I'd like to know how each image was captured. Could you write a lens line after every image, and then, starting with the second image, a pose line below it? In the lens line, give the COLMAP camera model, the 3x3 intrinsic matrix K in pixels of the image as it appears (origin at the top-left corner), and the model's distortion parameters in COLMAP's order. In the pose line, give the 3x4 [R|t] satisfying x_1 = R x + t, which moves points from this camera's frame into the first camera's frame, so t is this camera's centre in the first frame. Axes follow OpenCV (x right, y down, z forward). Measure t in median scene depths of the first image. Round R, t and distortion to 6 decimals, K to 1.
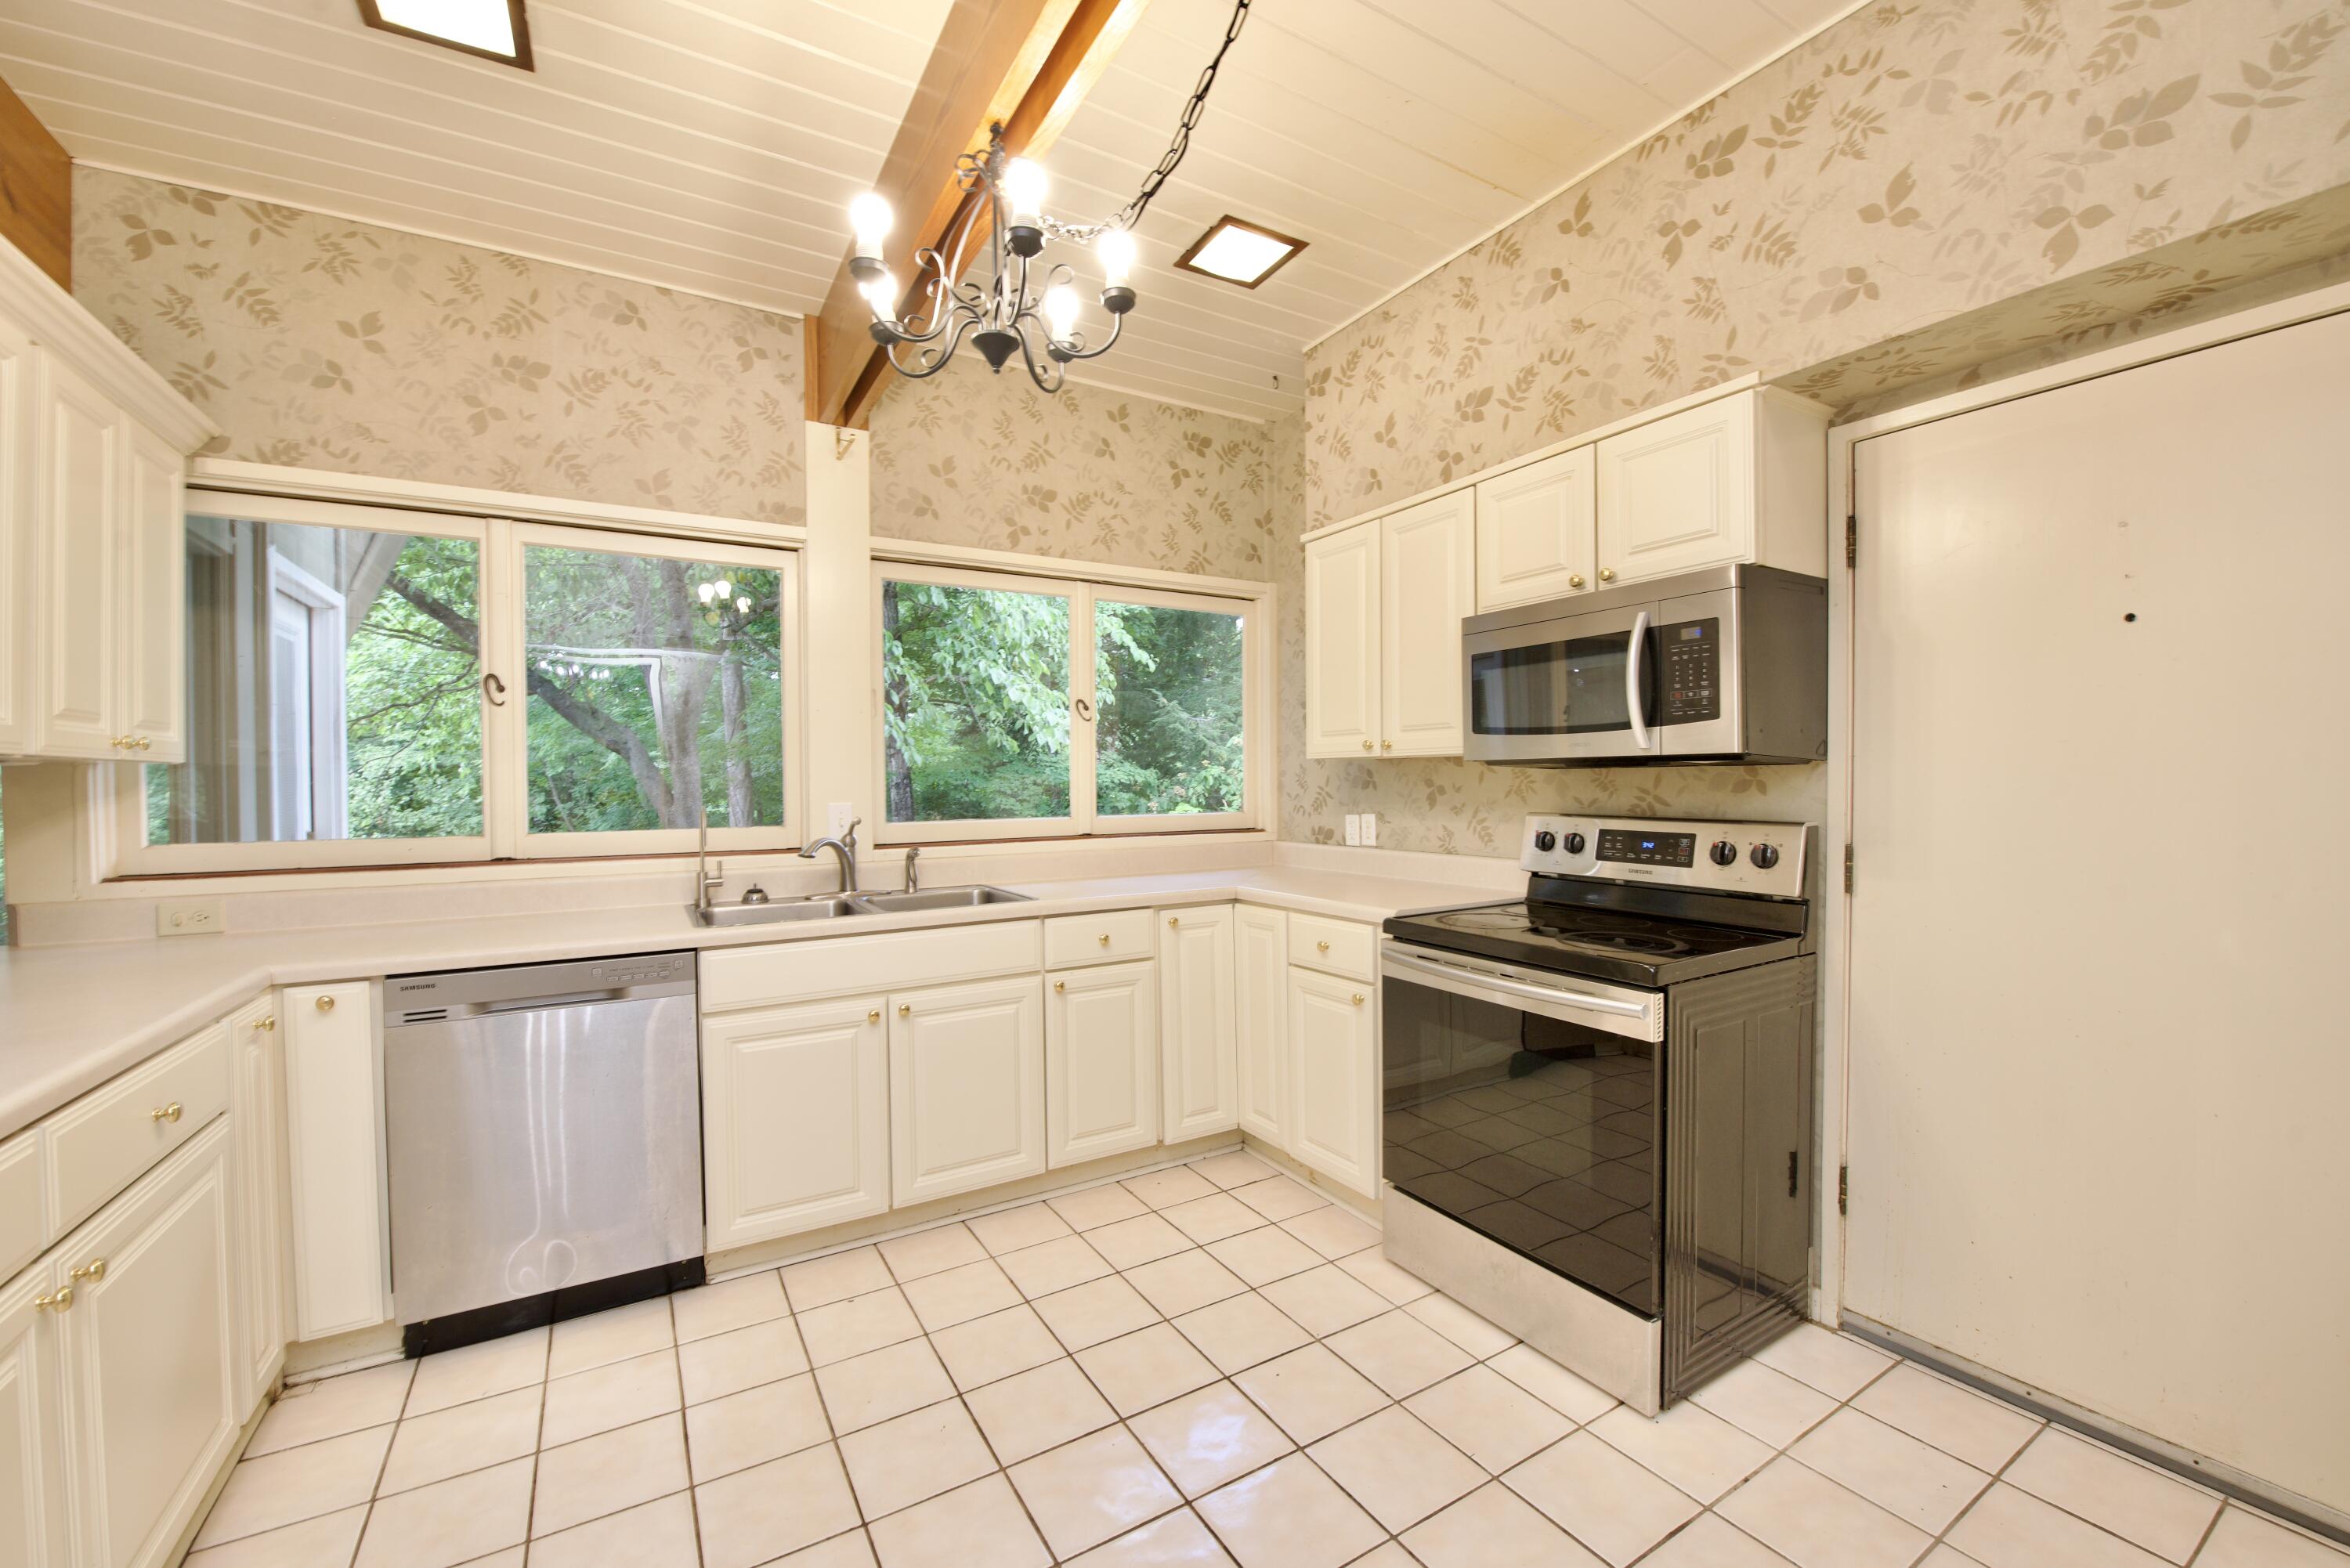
lens RADIAL K [[935.6, 0, 1178.5], [0, 935.6, 788.4], [0, 0, 1]] dist [-0.014894, -0.003313]
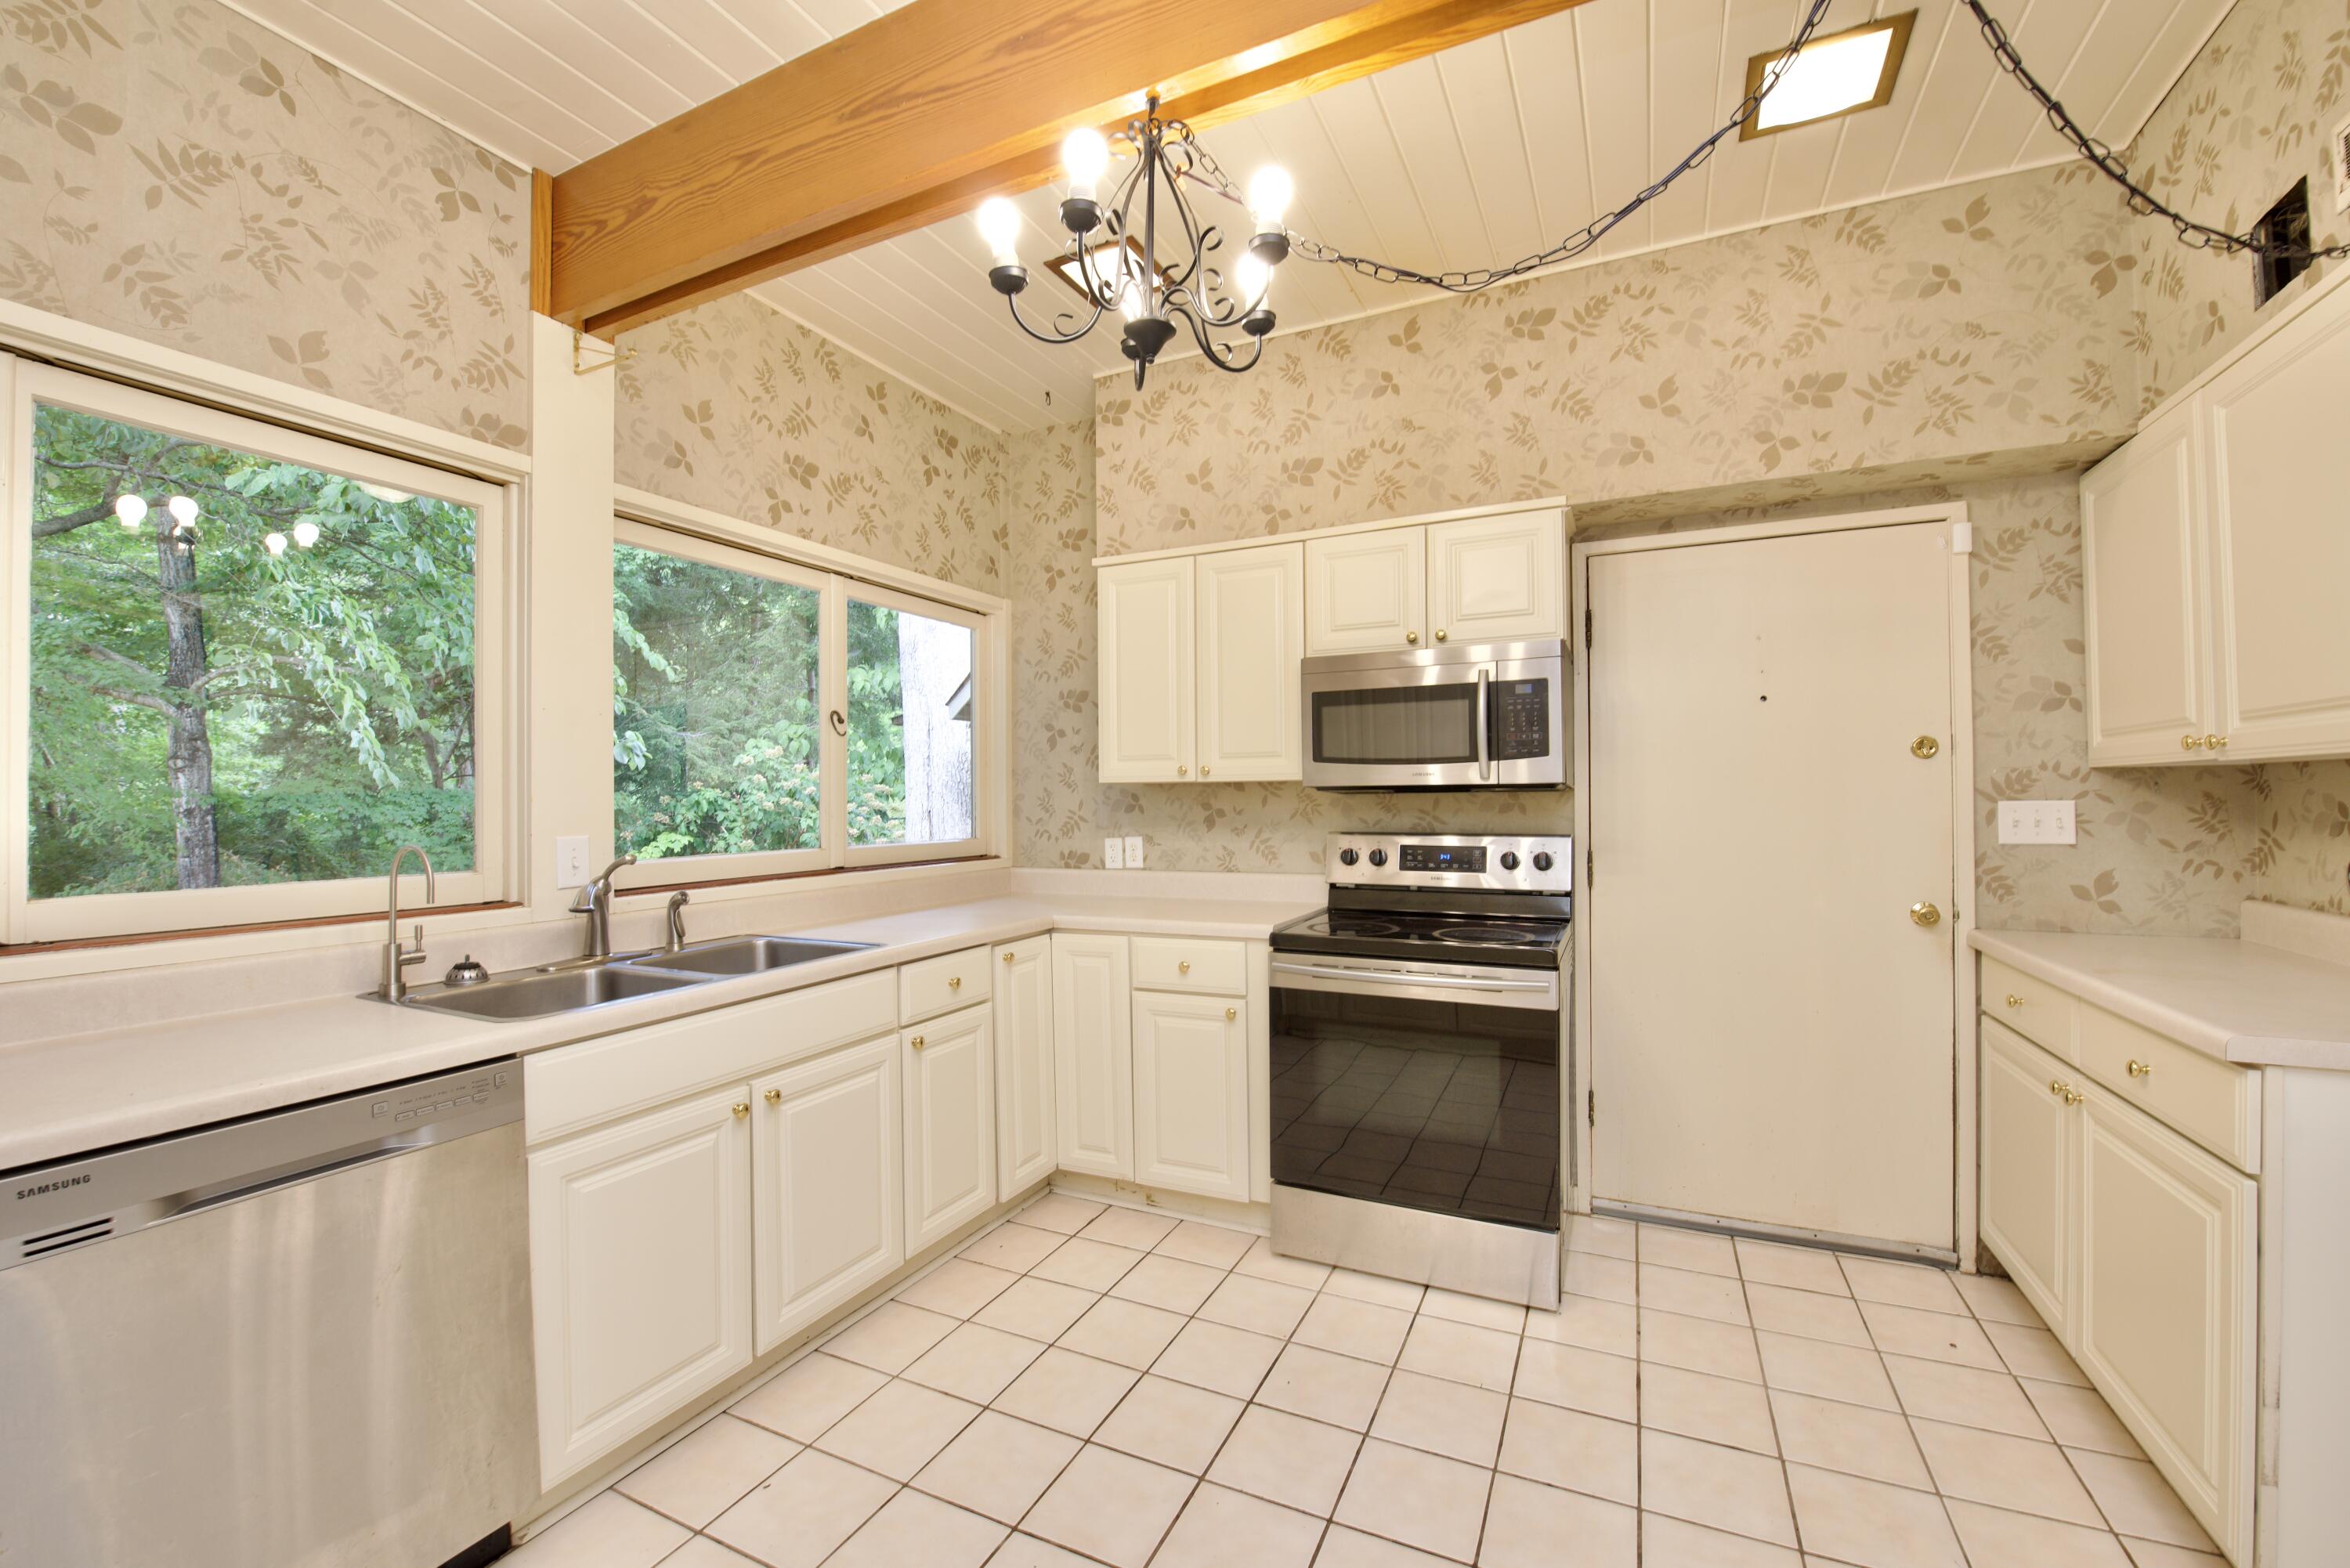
lens RADIAL K [[952.7, 0, 1179.1], [0, 952.7, 786.8], [0, 0, 1]] dist [-0.011928, -0.003808]
pose [[0.834912, 0.007784, 0.550329, -0.412706], [0.006859, 0.999675, -0.024546, -0.002103], [-0.550341, 0.024268, 0.834587, 0.125614]]
